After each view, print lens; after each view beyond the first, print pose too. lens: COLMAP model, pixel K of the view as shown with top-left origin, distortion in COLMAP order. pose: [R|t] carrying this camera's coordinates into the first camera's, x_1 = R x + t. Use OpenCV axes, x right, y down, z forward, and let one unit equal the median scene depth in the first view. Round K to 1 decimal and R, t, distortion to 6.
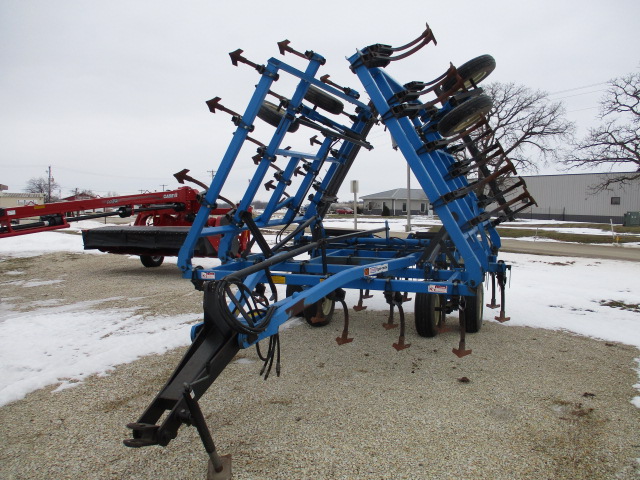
lens RADIAL K [[552.5, 0, 319.4], [0, 552.5, 241.9], [0, 0, 1]] dist [-0.038386, 0.027443]
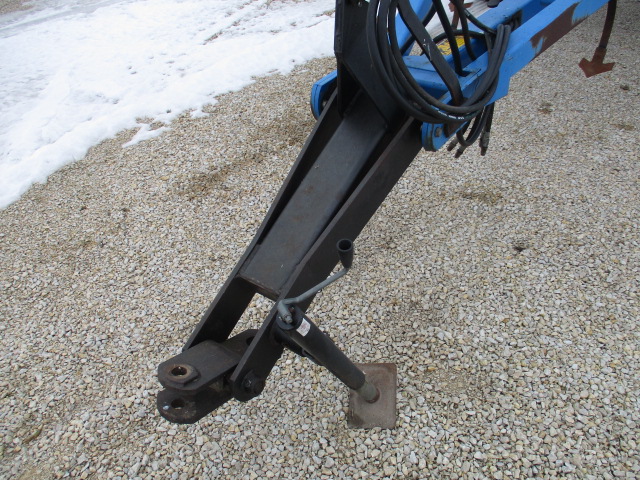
lens RADIAL K [[552.5, 0, 316.9], [0, 552.5, 239.6], [0, 0, 1]] dist [-0.038386, 0.027443]
pose [[0.964285, 0.106231, -0.242632, -0.082171], [0.044830, 0.837372, 0.544791, 0.014204], [0.261046, -0.536211, 0.802703, 0.437749]]
